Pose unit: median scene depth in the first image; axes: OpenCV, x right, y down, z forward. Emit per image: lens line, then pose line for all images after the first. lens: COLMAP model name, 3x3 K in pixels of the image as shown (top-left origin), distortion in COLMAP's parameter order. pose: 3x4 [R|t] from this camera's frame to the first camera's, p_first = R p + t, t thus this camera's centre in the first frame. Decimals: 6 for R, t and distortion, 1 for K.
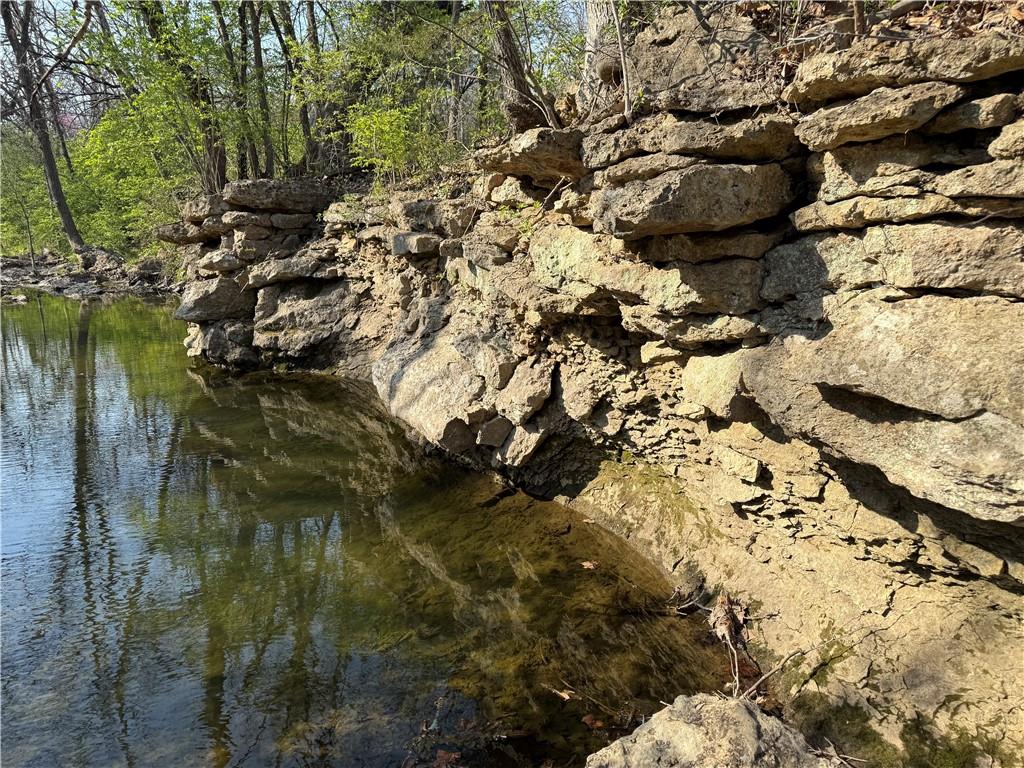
lens RADIAL K [[724.3, 0, 515.2], [0, 724.3, 395.2], [0, 0, 1]] dist [0.084261, -0.099243]
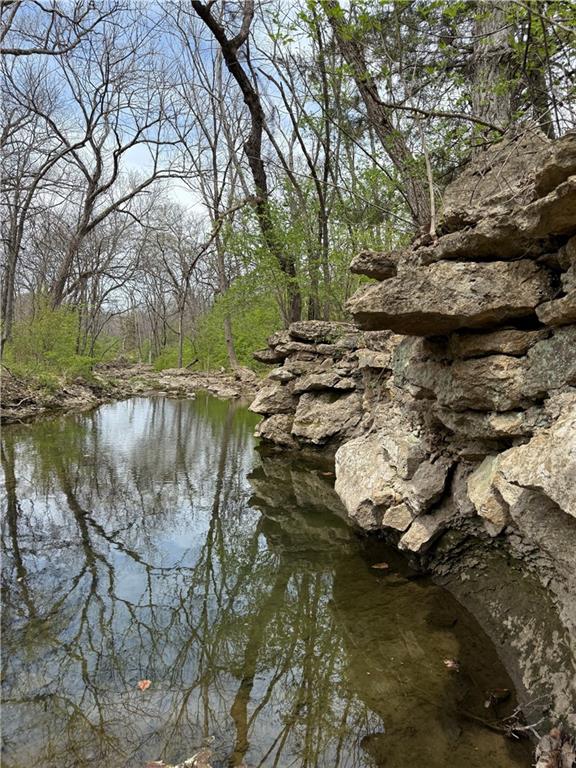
lens RADIAL K [[543.2, 0, 290.8], [0, 543.2, 382.5], [0, 0, 1]] dist [0.084261, -0.099243]
pose [[0.893862, 0.052771, -0.445226, 0.182528], [-0.136305, 0.978029, -0.157732, 0.002720], [0.427120, 0.201677, 0.881416, 0.109604]]
